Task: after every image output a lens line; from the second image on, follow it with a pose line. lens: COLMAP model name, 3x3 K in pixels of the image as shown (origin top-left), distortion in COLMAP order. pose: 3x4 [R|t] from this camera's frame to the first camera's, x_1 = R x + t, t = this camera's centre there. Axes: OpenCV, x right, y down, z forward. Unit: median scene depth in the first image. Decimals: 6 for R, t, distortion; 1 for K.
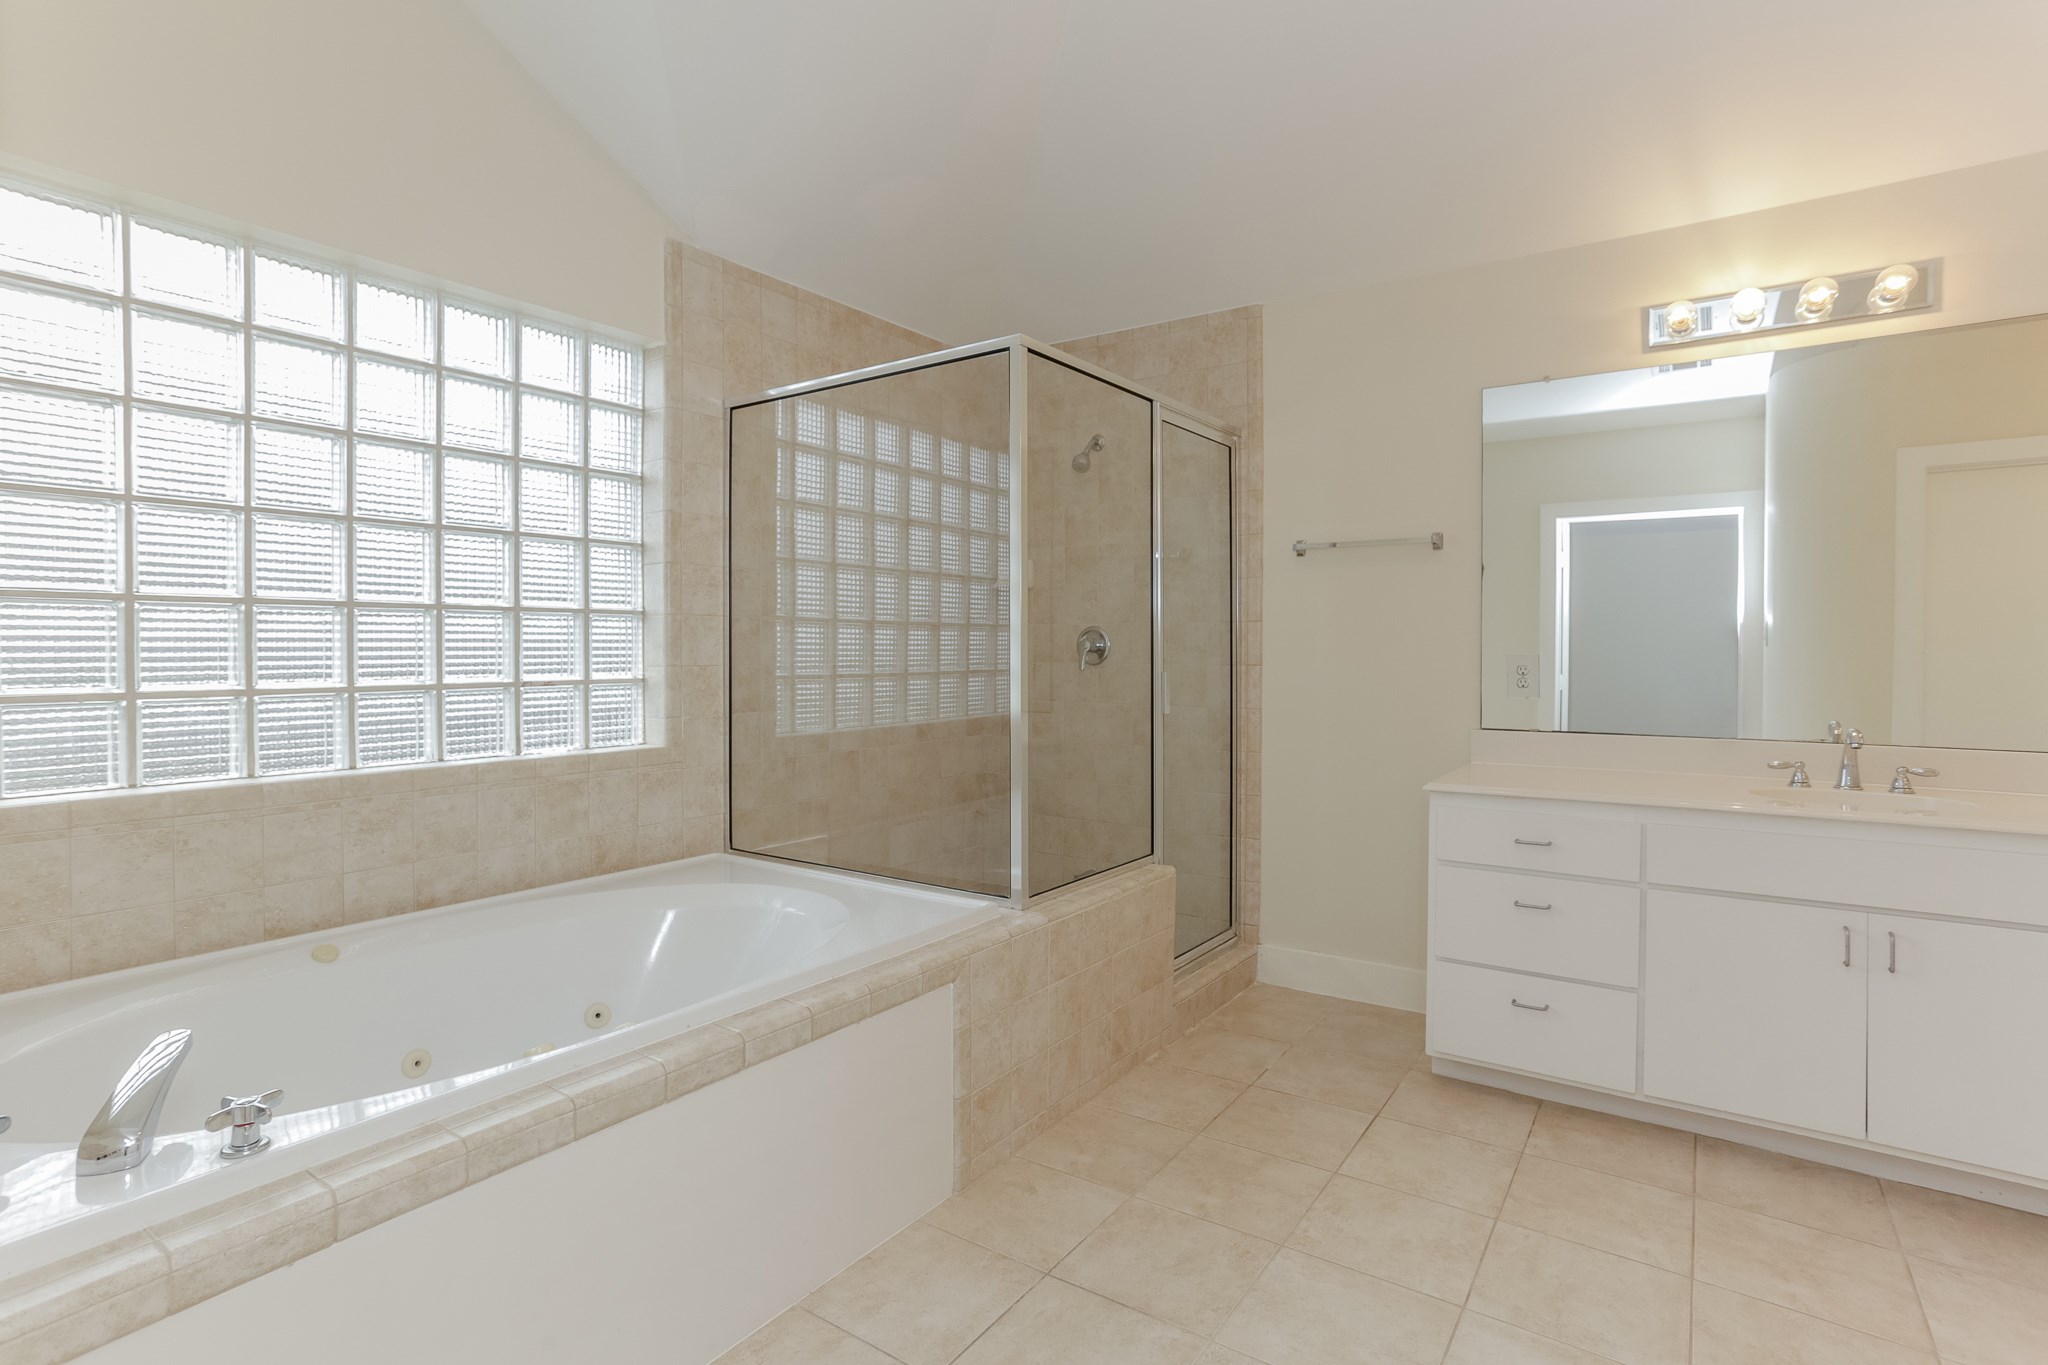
lens RADIAL K [[994.6, 0, 1027.9], [0, 994.6, 679.6], [0, 0, 1]] dist [-0.028334, 0.006555]
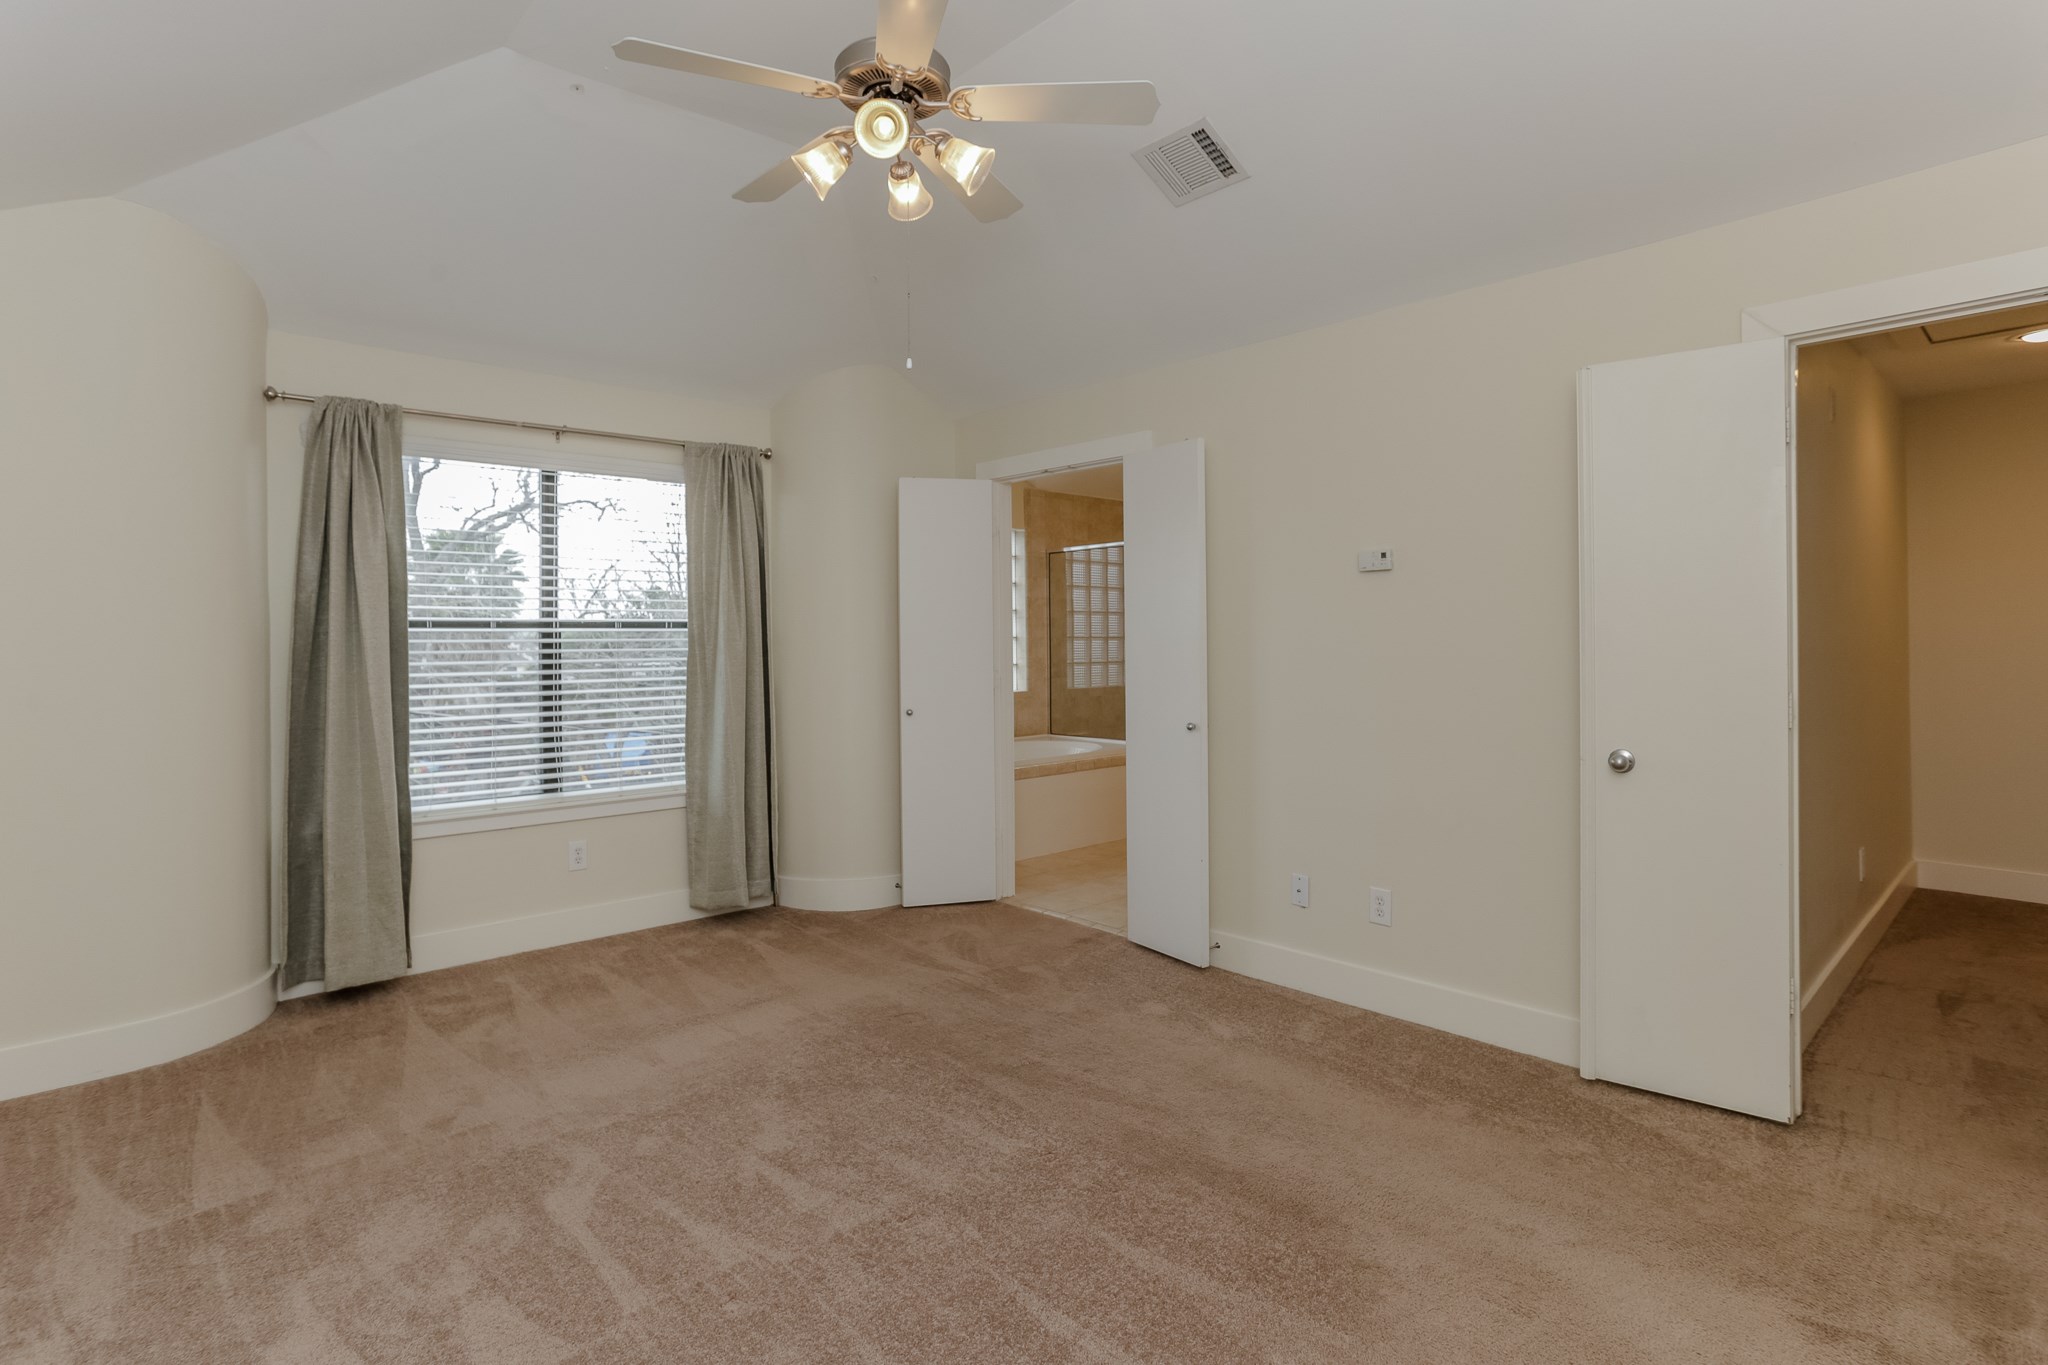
lens RADIAL K [[994.6, 0, 1028.6], [0, 994.6, 675.0], [0, 0, 1]] dist [-0.028334, 0.006555]
pose [[0.972305, -0.012235, -0.233393, 0.198864], [0.010506, 0.999907, -0.008649, 0.043563], [0.233478, 0.005958, 0.972344, -1.260551]]
